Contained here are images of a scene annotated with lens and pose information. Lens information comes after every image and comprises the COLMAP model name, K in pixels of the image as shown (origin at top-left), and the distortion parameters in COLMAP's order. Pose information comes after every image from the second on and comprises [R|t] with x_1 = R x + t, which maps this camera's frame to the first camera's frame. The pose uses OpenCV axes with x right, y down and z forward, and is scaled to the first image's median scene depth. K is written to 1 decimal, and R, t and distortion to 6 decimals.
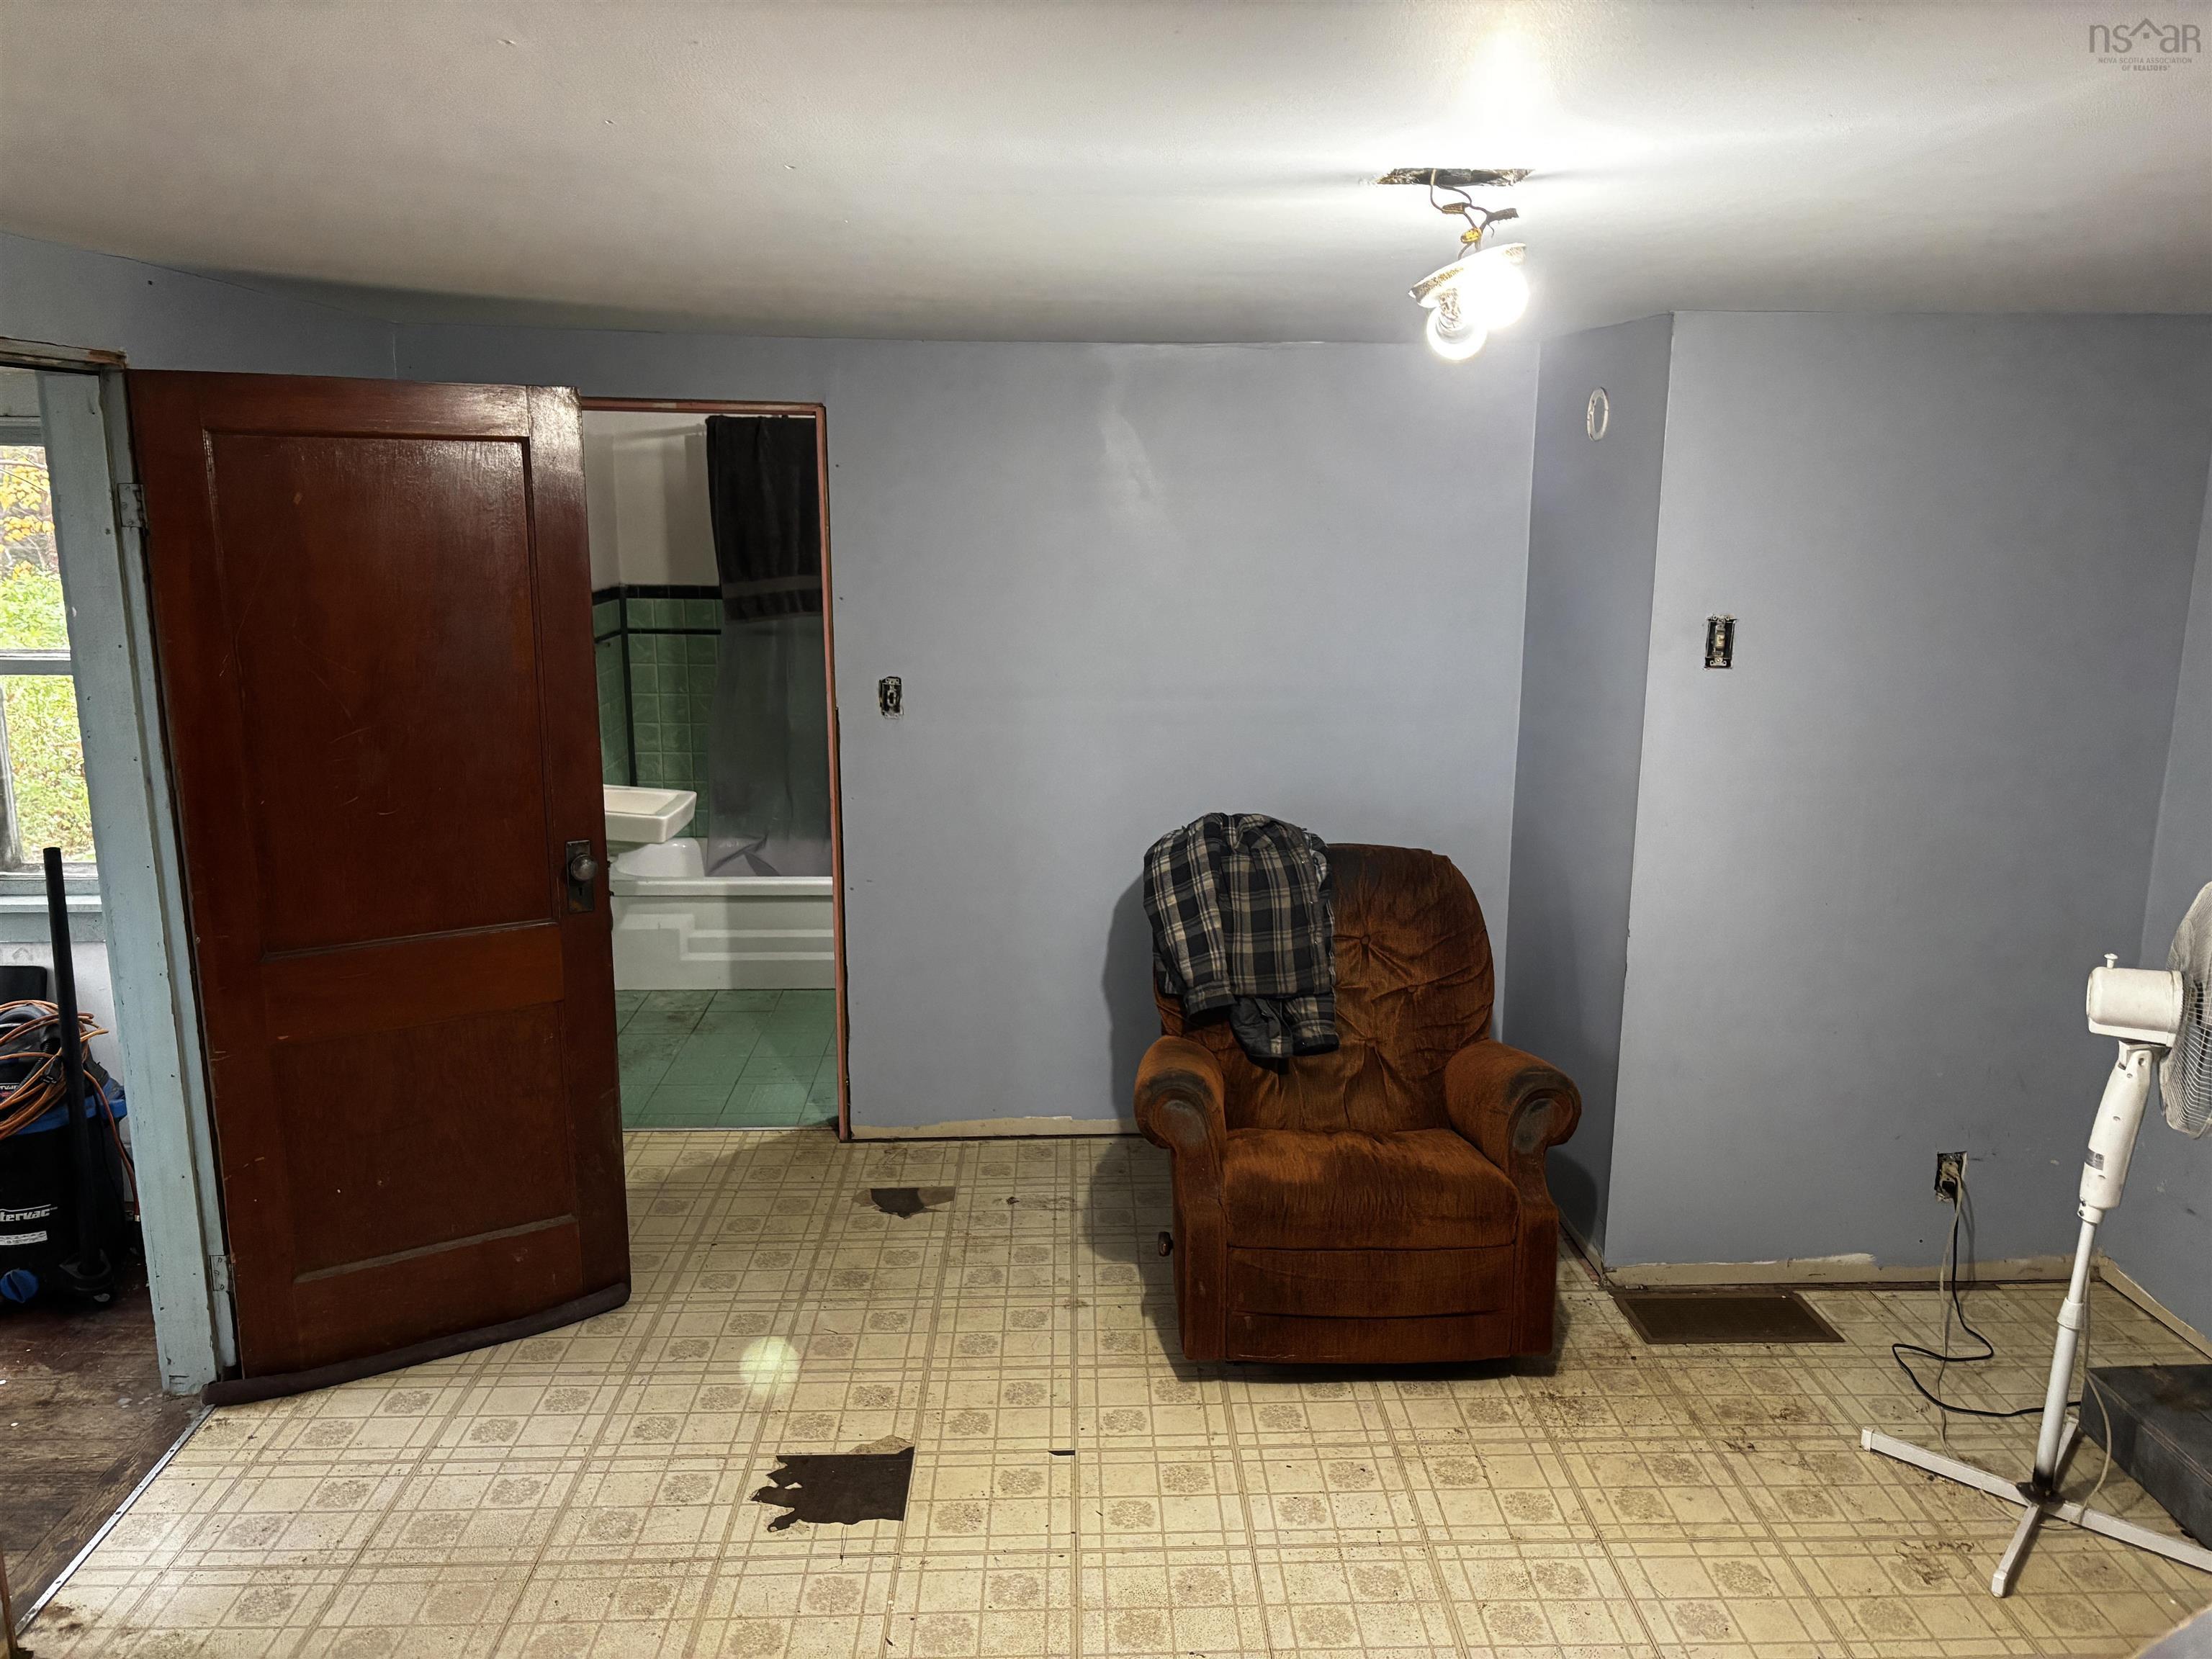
lens RADIAL K [[1672.6, 0, 1106.0], [0, 1672.6, 829.5], [0, 0, 1]] dist [-0.002391, -0.011147]
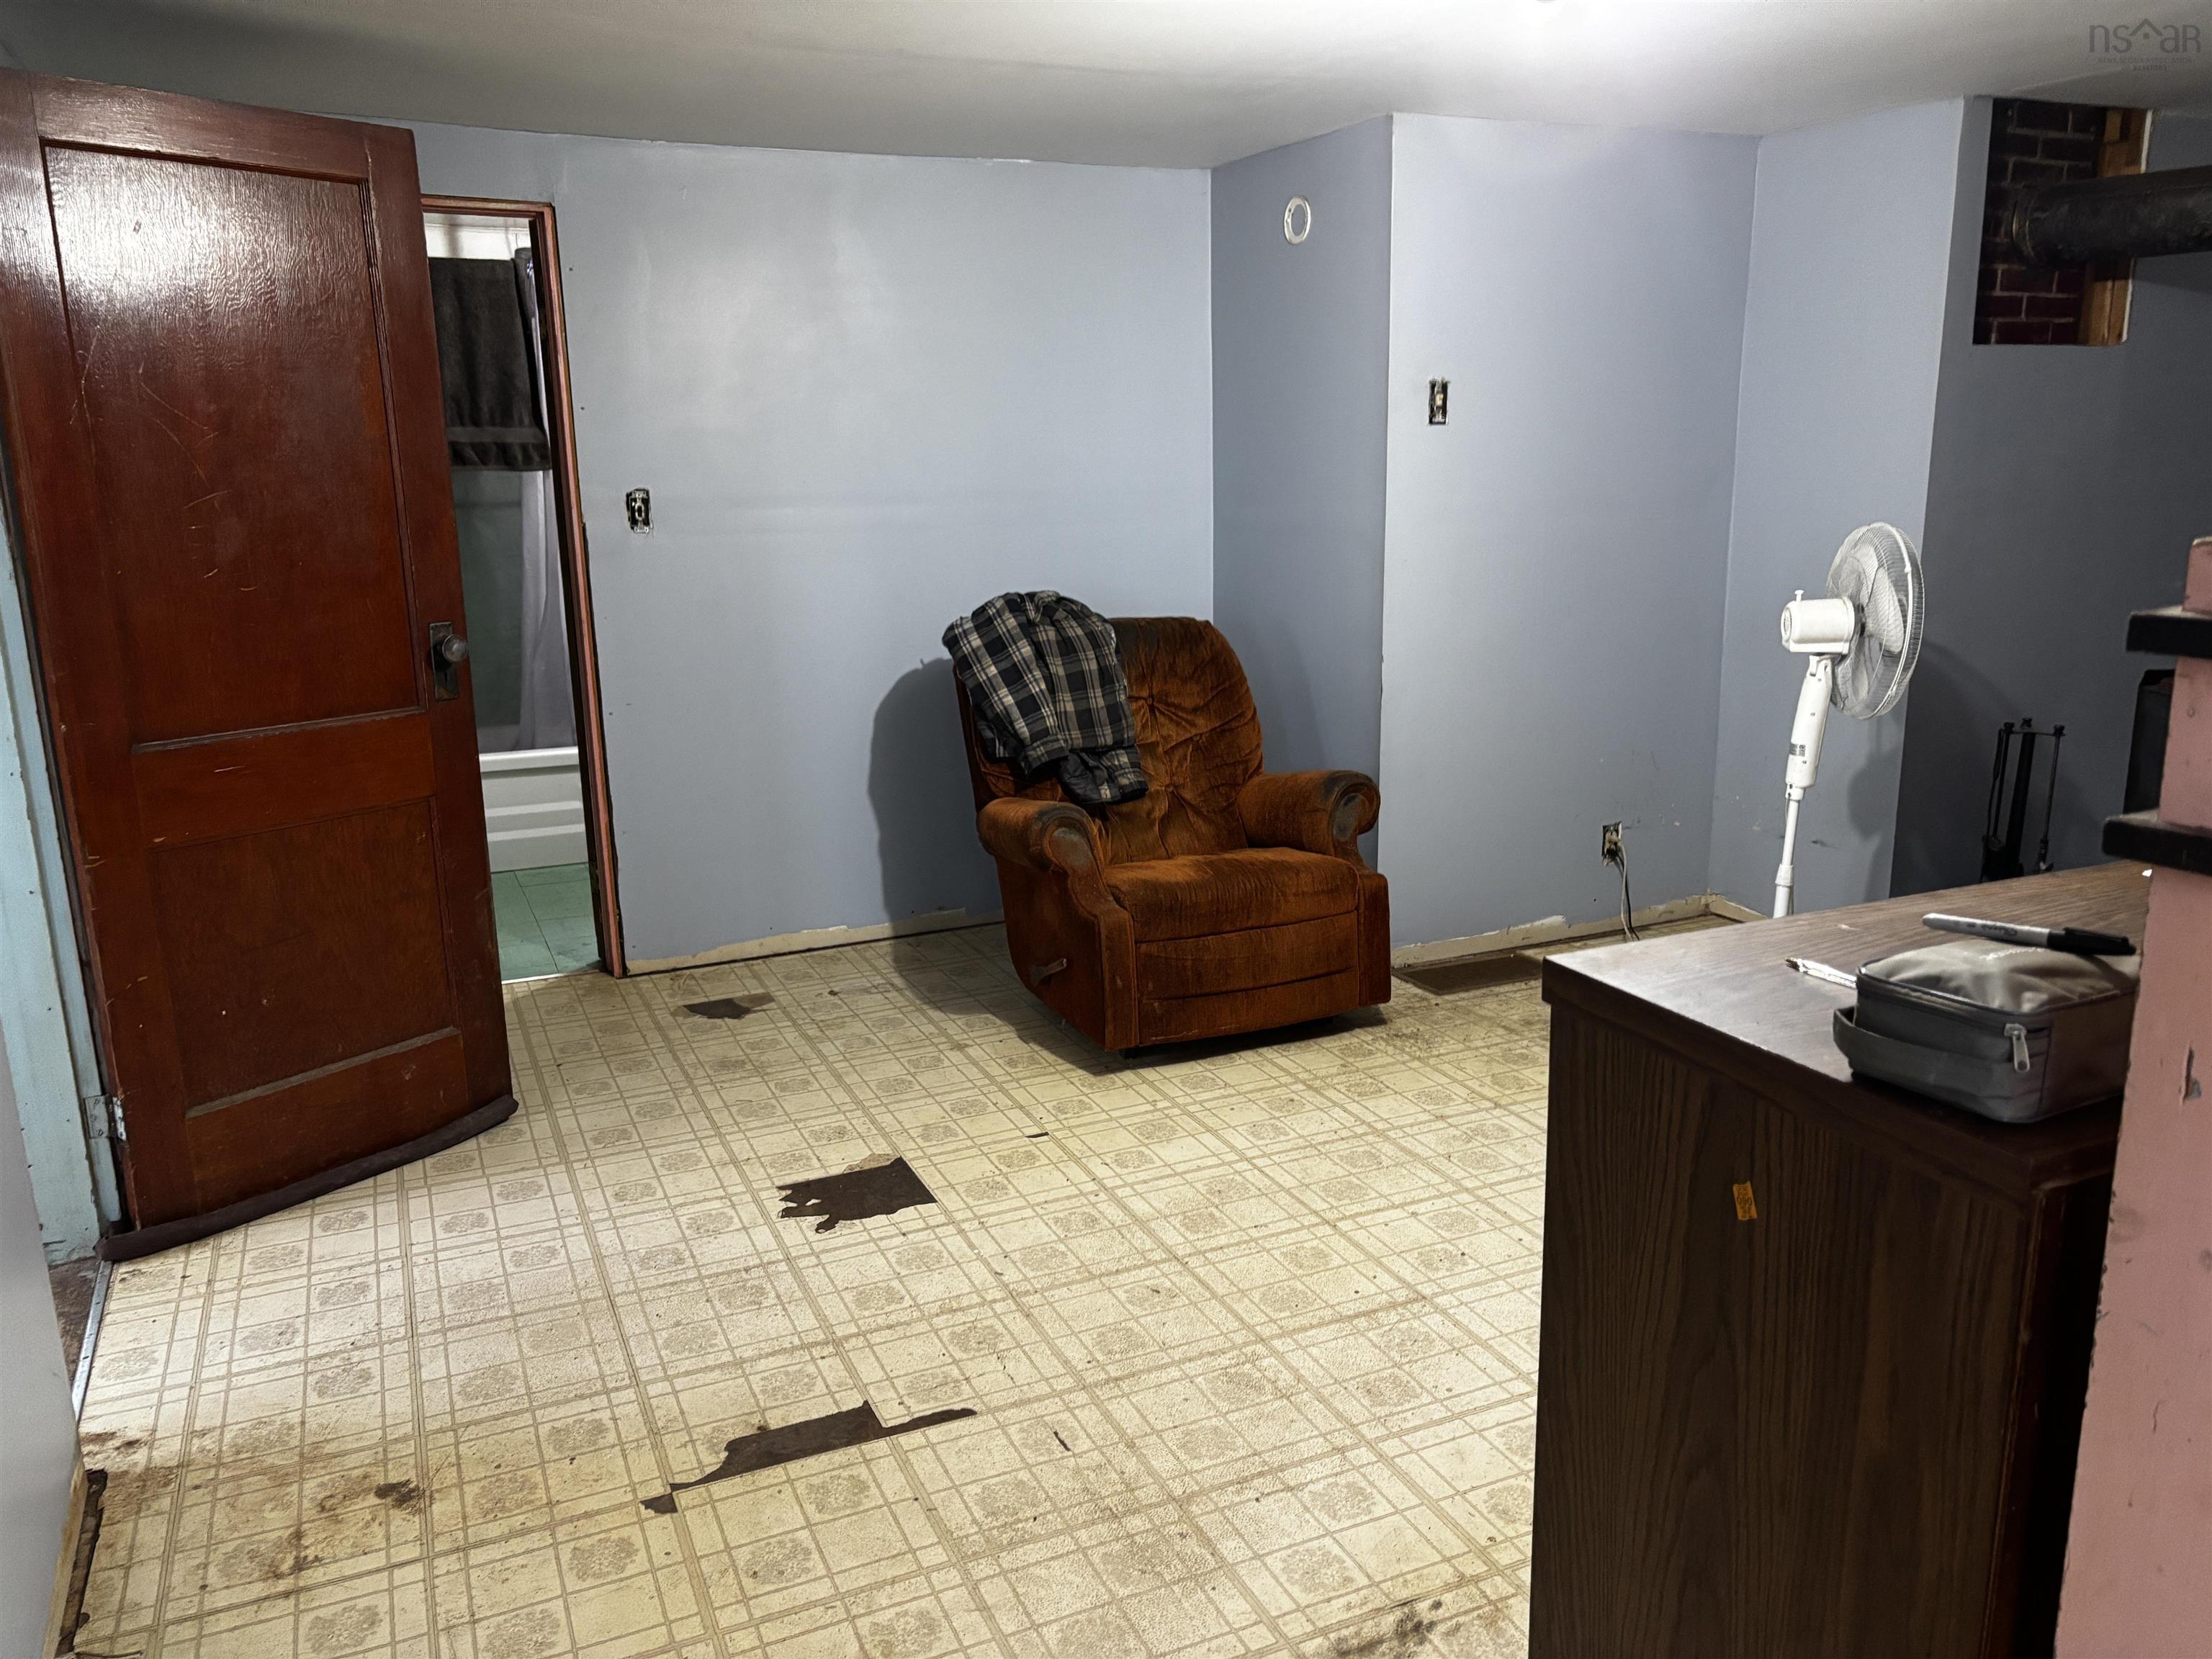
lens RADIAL K [[1677.3, 0, 1106.0], [0, 1677.3, 829.5], [0, 0, 1]] dist [0.035348, -0.100511]
pose [[0.920602, -0.100045, 0.377469, -0.335405], [0.099601, 0.994811, 0.020751, 0.139498], [-0.377586, 0.018493, 0.925790, -0.026503]]
